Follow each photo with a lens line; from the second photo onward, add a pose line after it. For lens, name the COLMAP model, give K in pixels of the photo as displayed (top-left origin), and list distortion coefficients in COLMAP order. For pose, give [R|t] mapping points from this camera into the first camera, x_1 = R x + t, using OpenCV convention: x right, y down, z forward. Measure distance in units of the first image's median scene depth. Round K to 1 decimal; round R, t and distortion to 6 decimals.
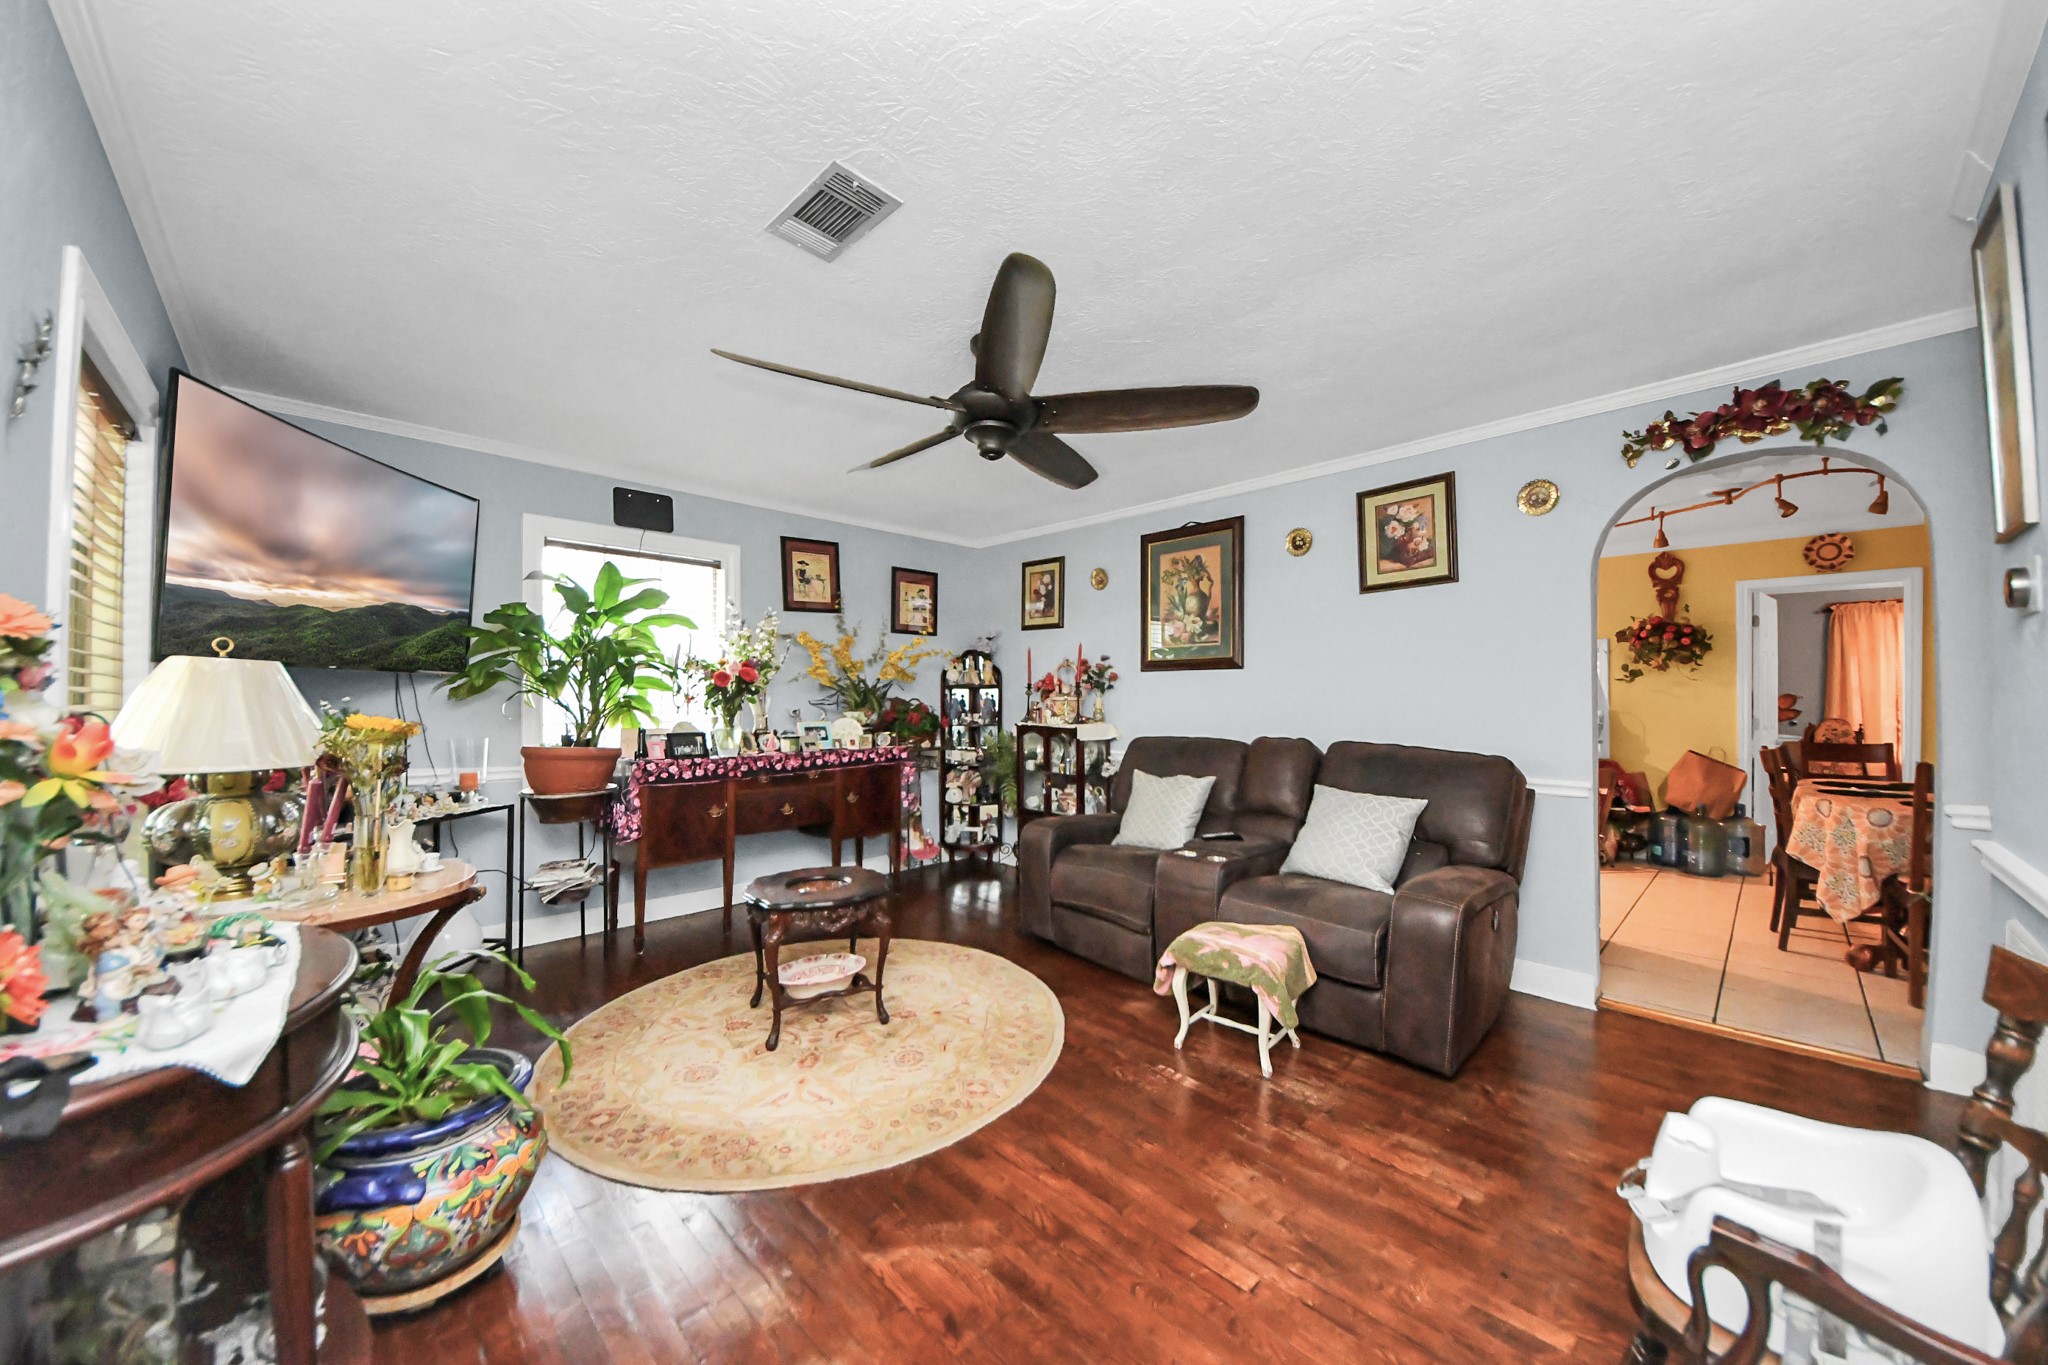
lens RADIAL K [[728.7, 0, 1028.0], [0, 728.7, 685.0], [0, 0, 1]] dist [-0.002017, -0.000367]
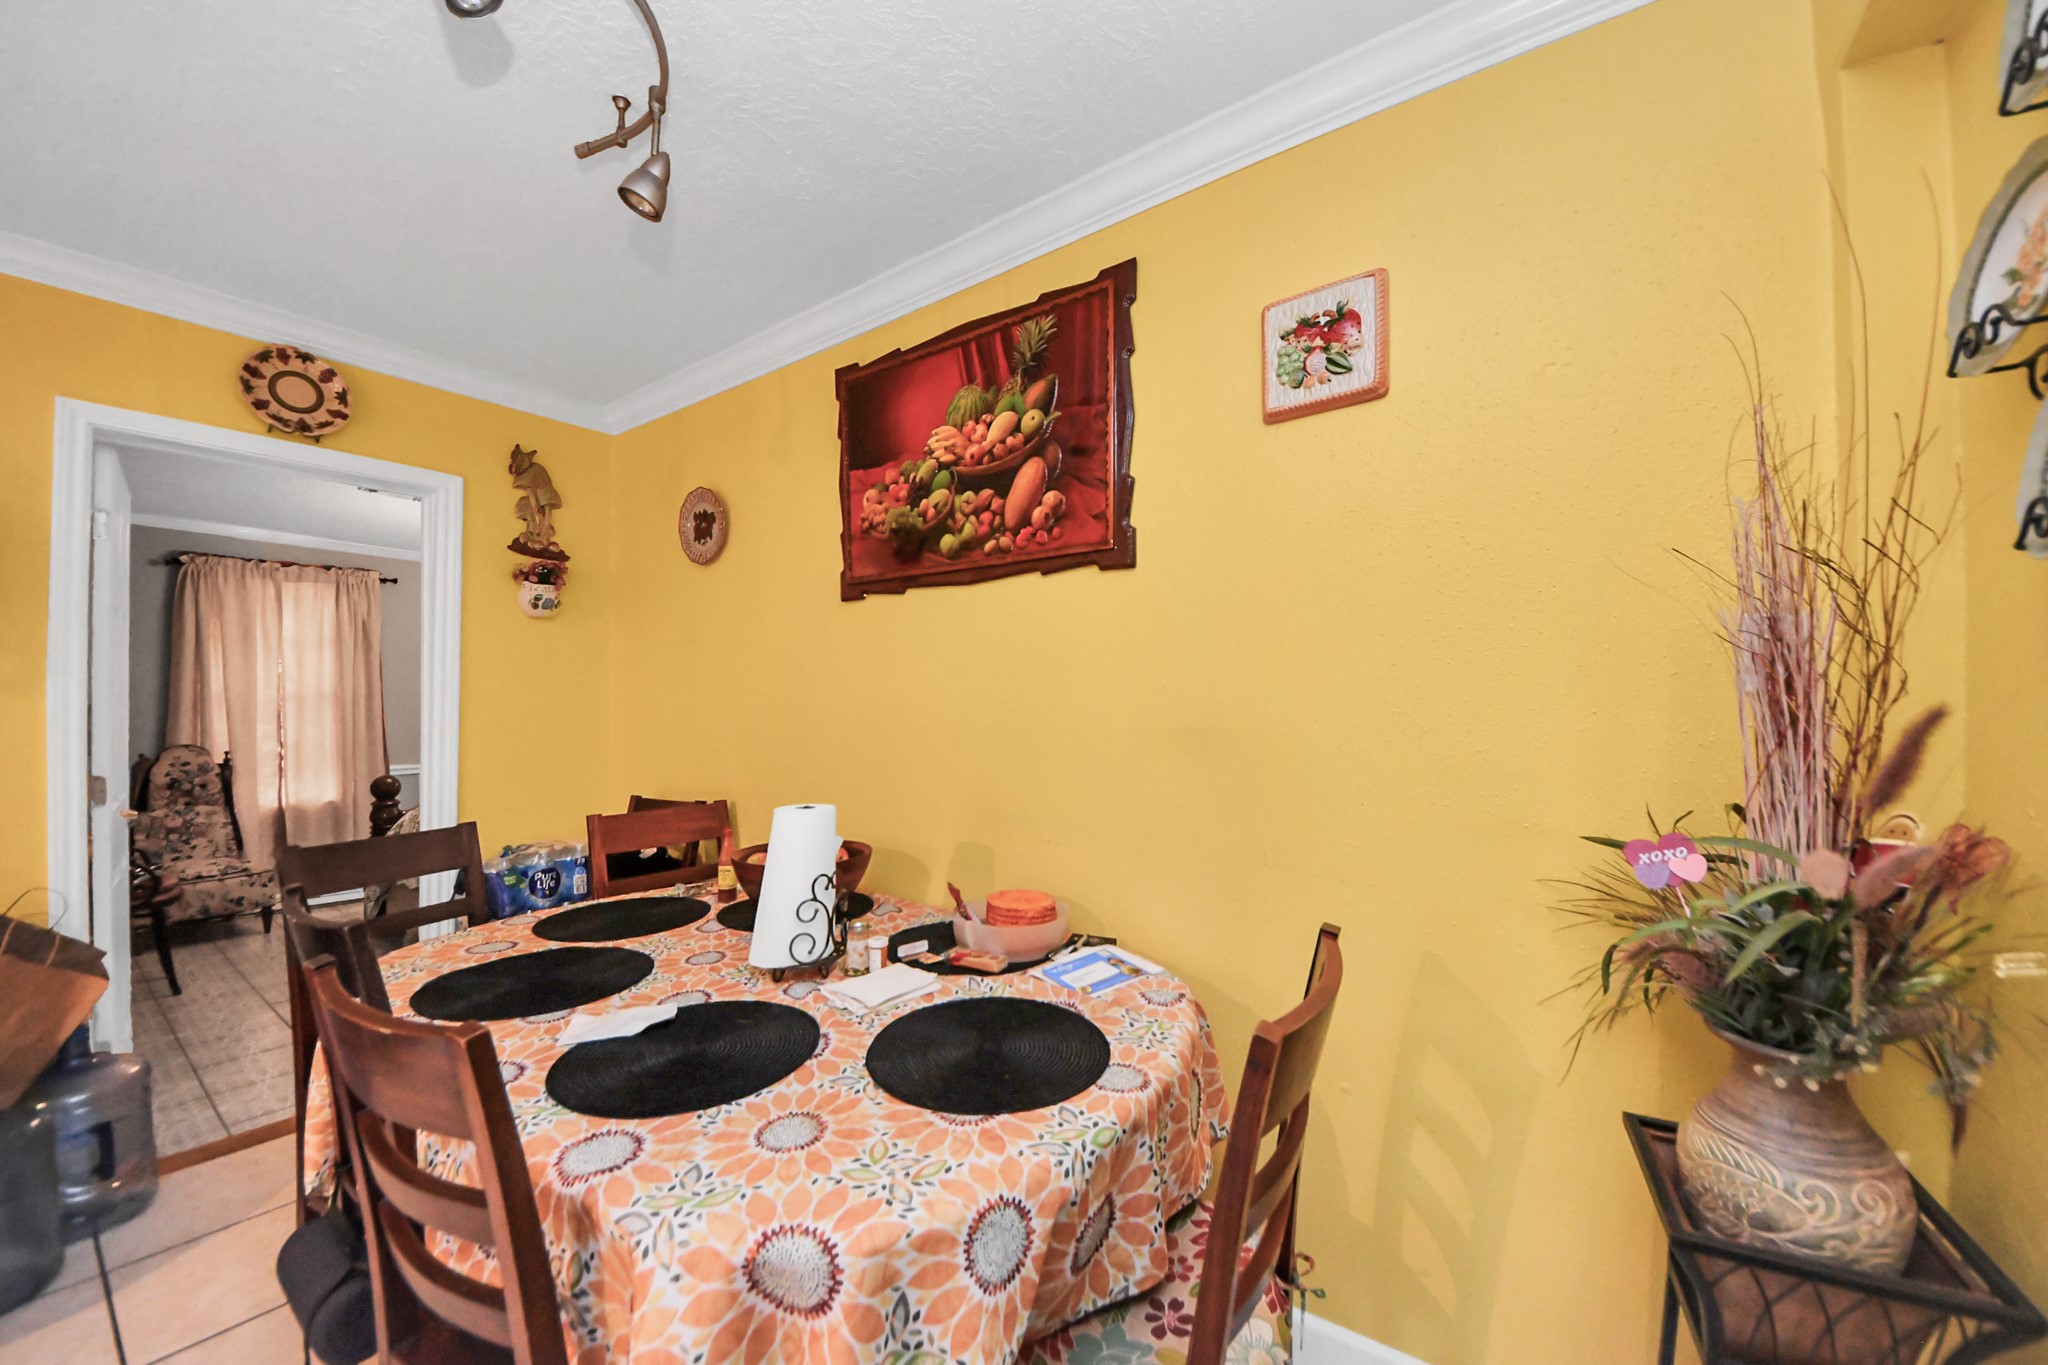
lens RADIAL K [[728.7, 0, 1023.7], [0, 728.7, 688.4], [0, 0, 1]] dist [-0.002017, -0.000367]
pose [[-0.192968, 0.006057, 0.981186, 0.565982], [-0.005168, 0.999961, -0.007190, 0.001211], [-0.981191, -0.006458, -0.192929, 0.633490]]
